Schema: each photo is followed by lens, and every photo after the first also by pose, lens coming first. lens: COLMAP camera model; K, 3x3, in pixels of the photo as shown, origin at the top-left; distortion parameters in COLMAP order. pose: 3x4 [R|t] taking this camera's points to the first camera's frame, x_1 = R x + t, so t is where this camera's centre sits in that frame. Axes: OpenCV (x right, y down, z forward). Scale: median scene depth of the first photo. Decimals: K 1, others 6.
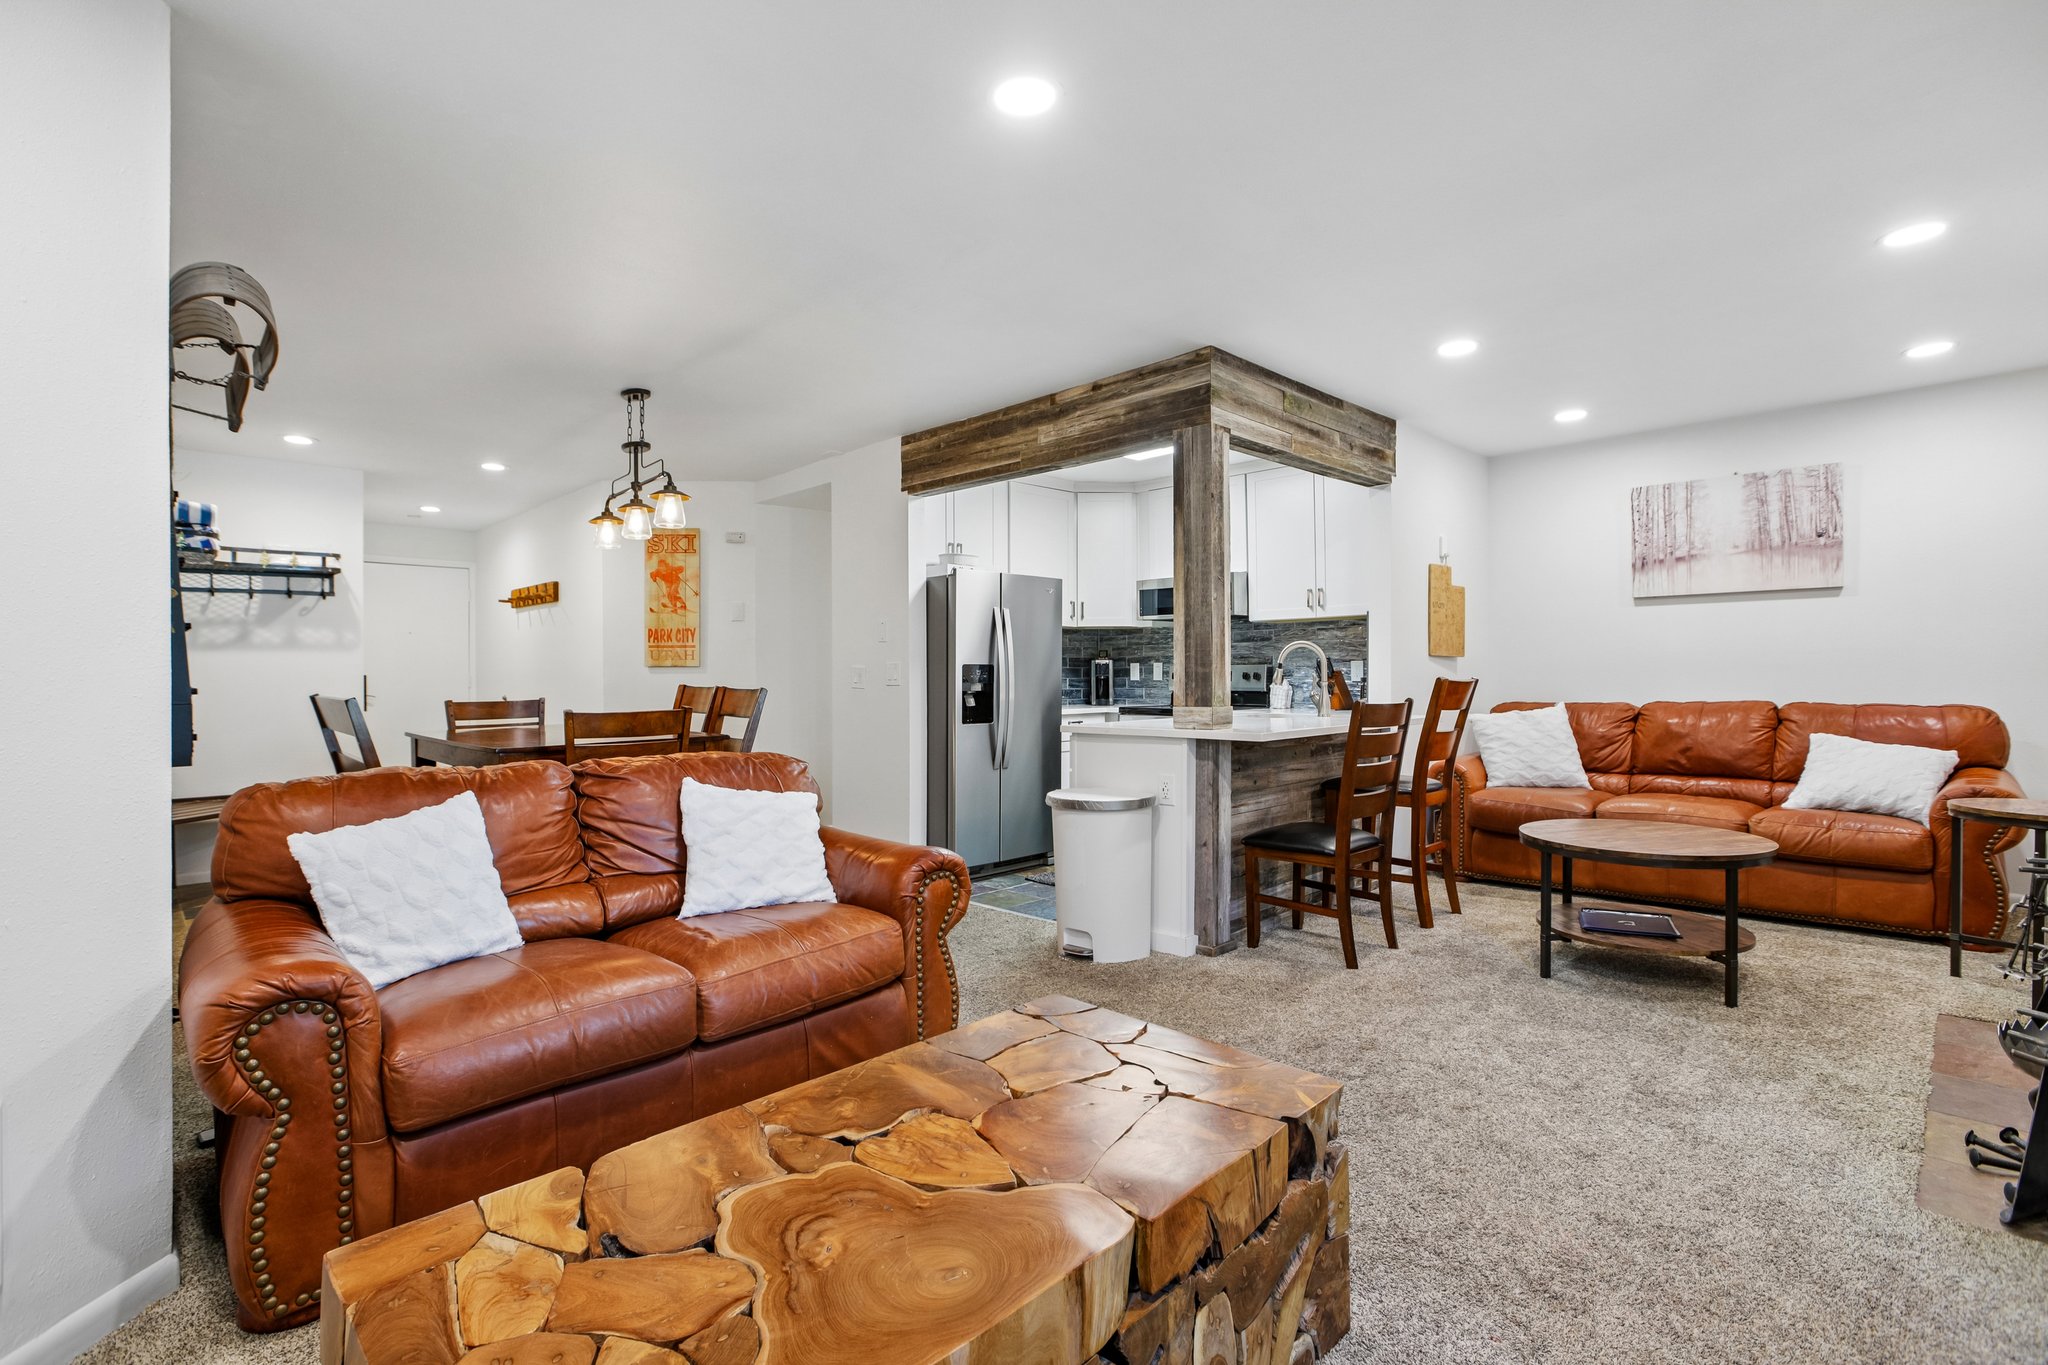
lens RADIAL K [[964.9, 0, 1013.5], [0, 964.9, 691.4], [0, 0, 1]] dist [-0.050316, 0.018403]
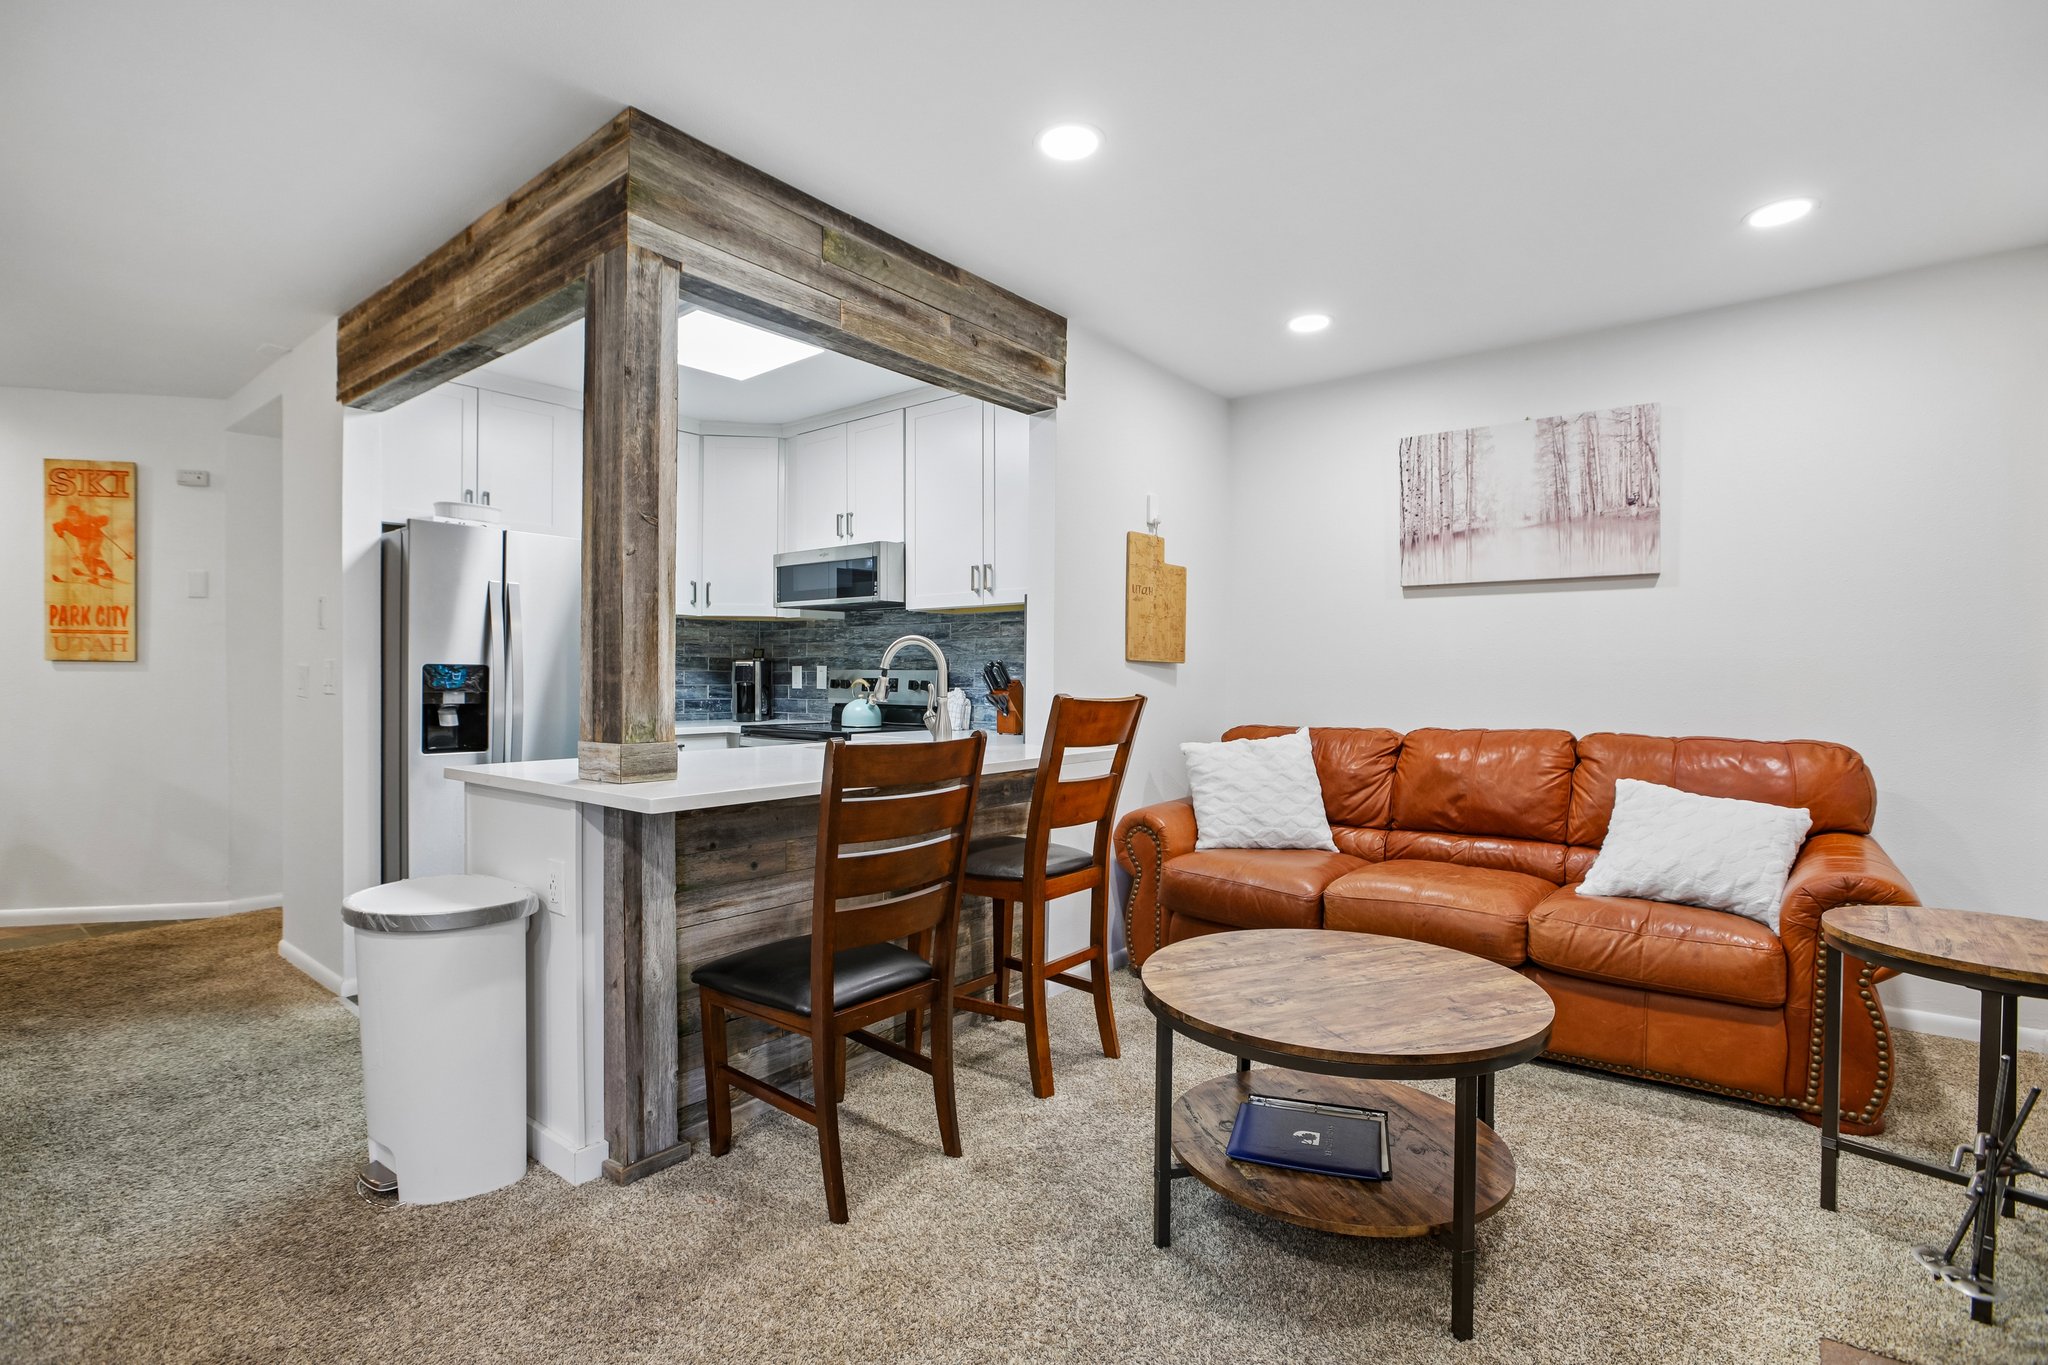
lens RADIAL K [[964.9, 0, 1018.1], [0, 964.9, 686.2], [0, 0, 1]] dist [-0.050316, 0.018403]
pose [[0.991390, 0.011623, 0.130423, 0.275916], [-0.010585, 0.999907, -0.008647, -0.011819], [-0.130512, 0.007192, 0.991421, 0.314823]]
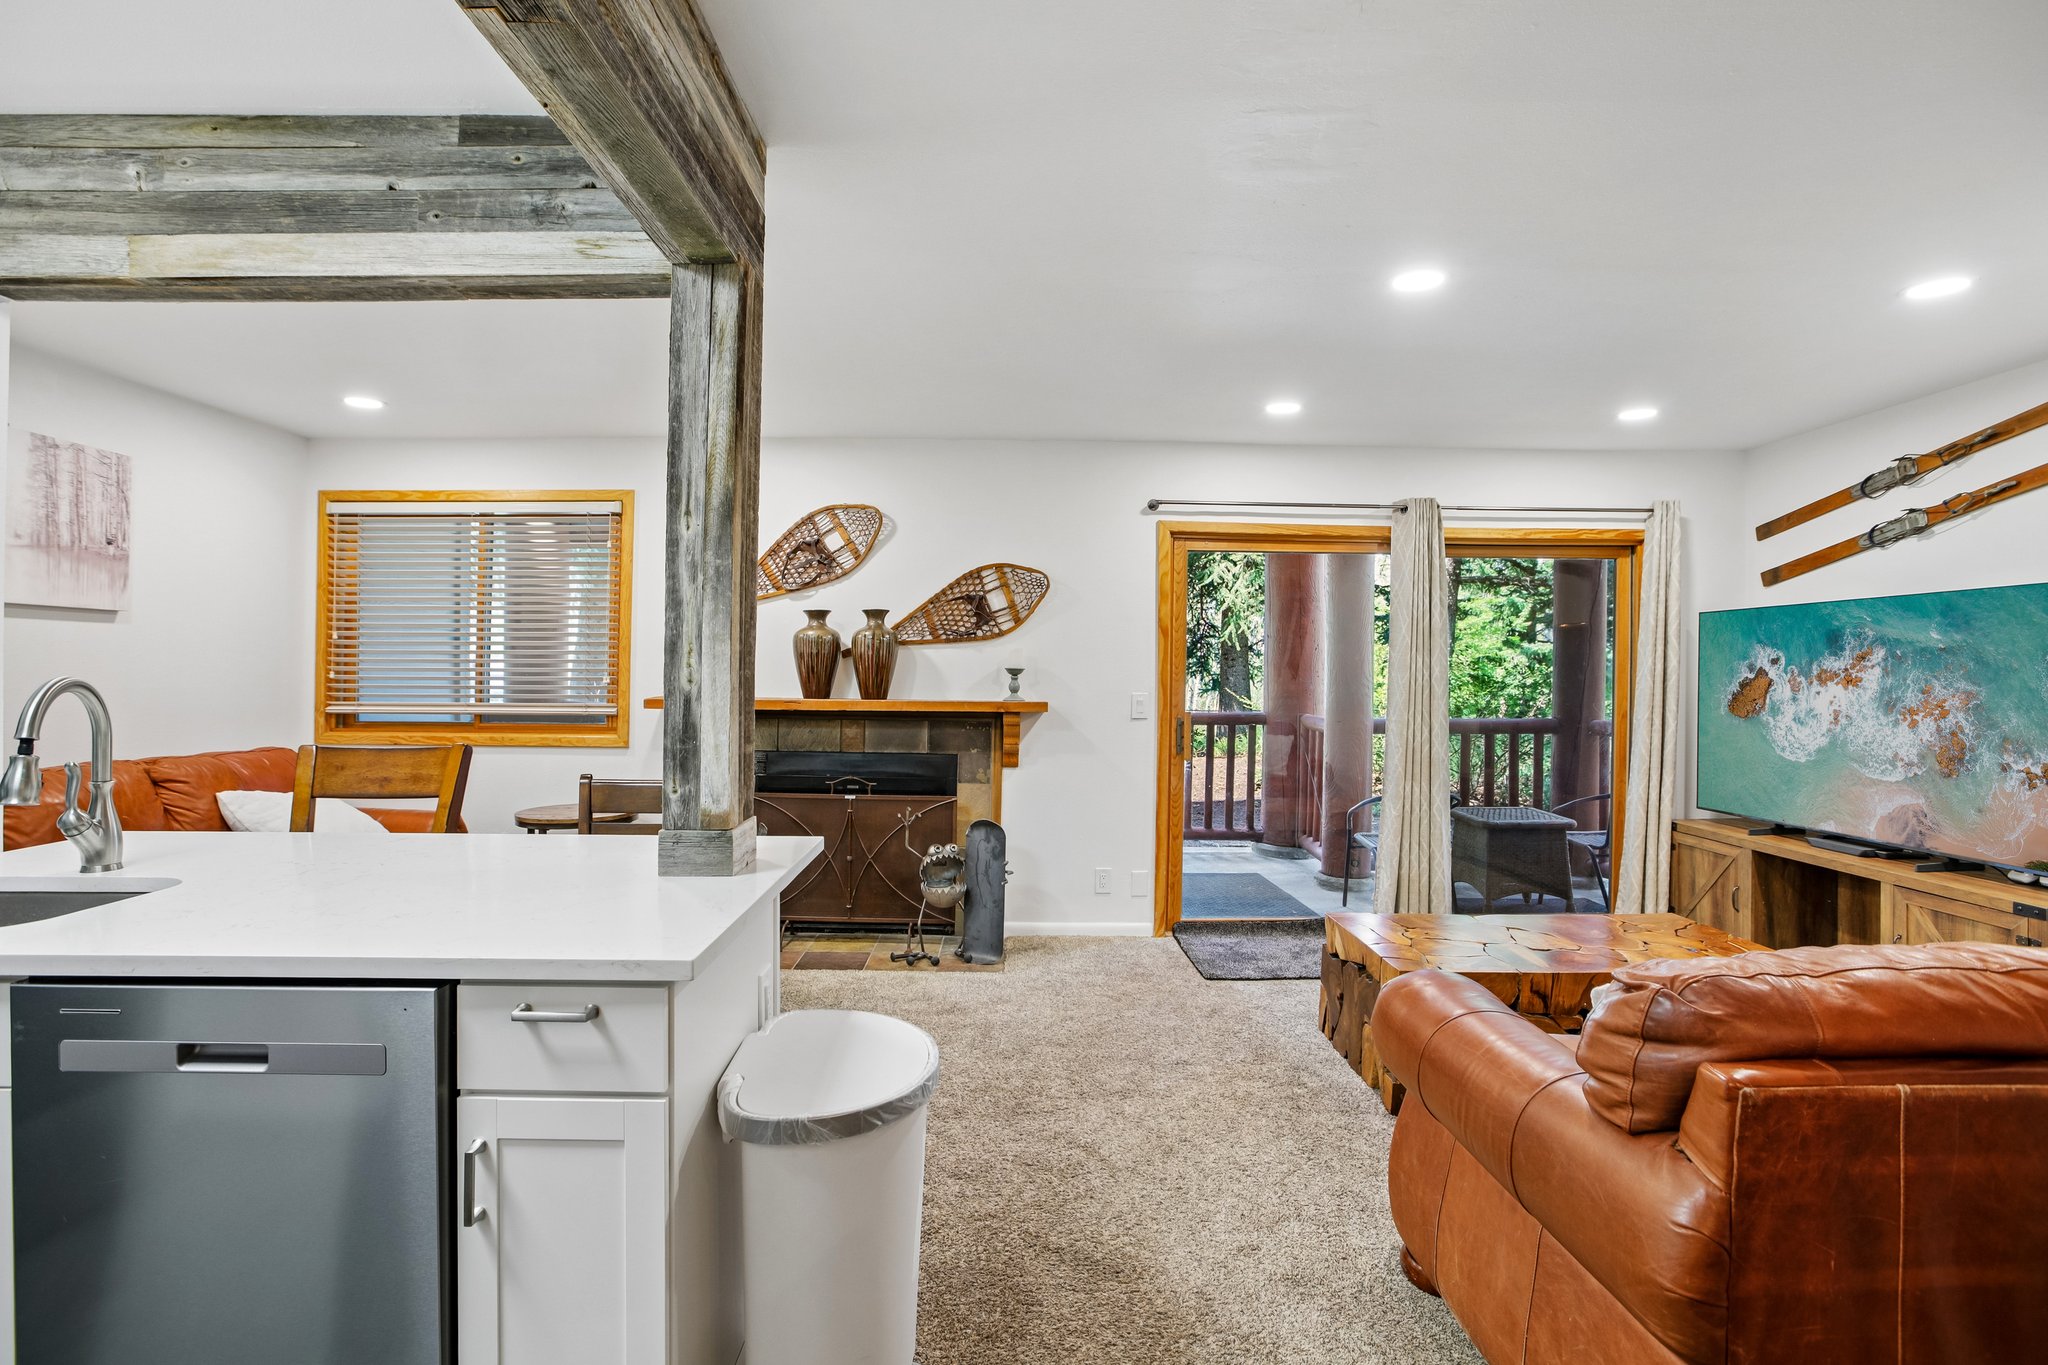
lens RADIAL K [[1000.6, 0, 999.8], [0, 1000.6, 685.3], [0, 0, 1]] dist [-0.017649, 0.005116]
pose [[-0.709129, -0.002896, 0.705073, -0.223710], [0.014088, 0.999734, 0.018275, -0.049670], [-0.704938, 0.022892, -0.708899, 0.998709]]
